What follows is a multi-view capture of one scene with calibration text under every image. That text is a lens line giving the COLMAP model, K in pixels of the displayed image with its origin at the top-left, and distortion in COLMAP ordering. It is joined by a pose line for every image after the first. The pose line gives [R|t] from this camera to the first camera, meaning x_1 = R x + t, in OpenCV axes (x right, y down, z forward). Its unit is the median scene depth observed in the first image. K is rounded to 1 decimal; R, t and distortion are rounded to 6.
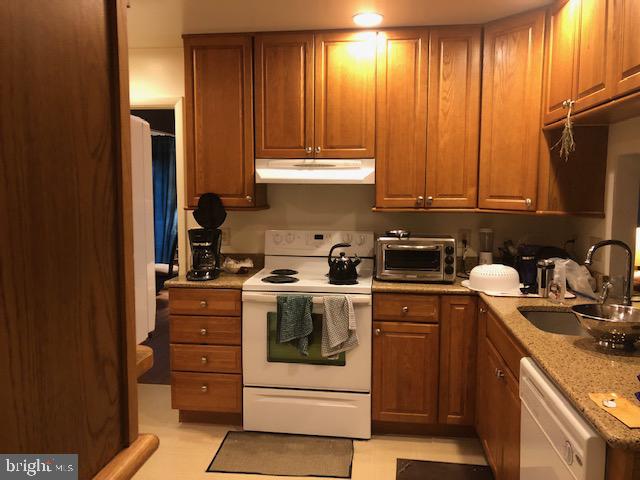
lens RADIAL K [[522.2, 0, 320.0], [0, 522.2, 240.0], [0, 0, 1]] dist [0.010420, 0.006483]
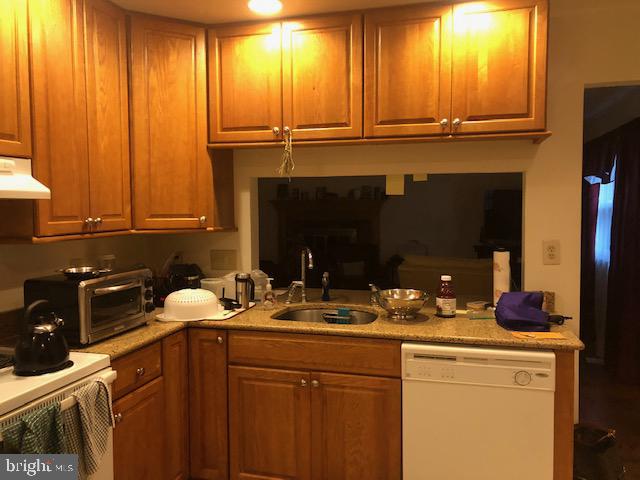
lens RADIAL K [[506.1, 0, 320.0], [0, 506.1, 240.0], [0, 0, 1]] dist [-0.009964, -0.004657]
pose [[0.129549, -0.070580, 0.989058, -0.474567], [0.103740, 0.992954, 0.057270, -0.061734], [-0.986131, 0.095185, 0.135958, 0.616845]]
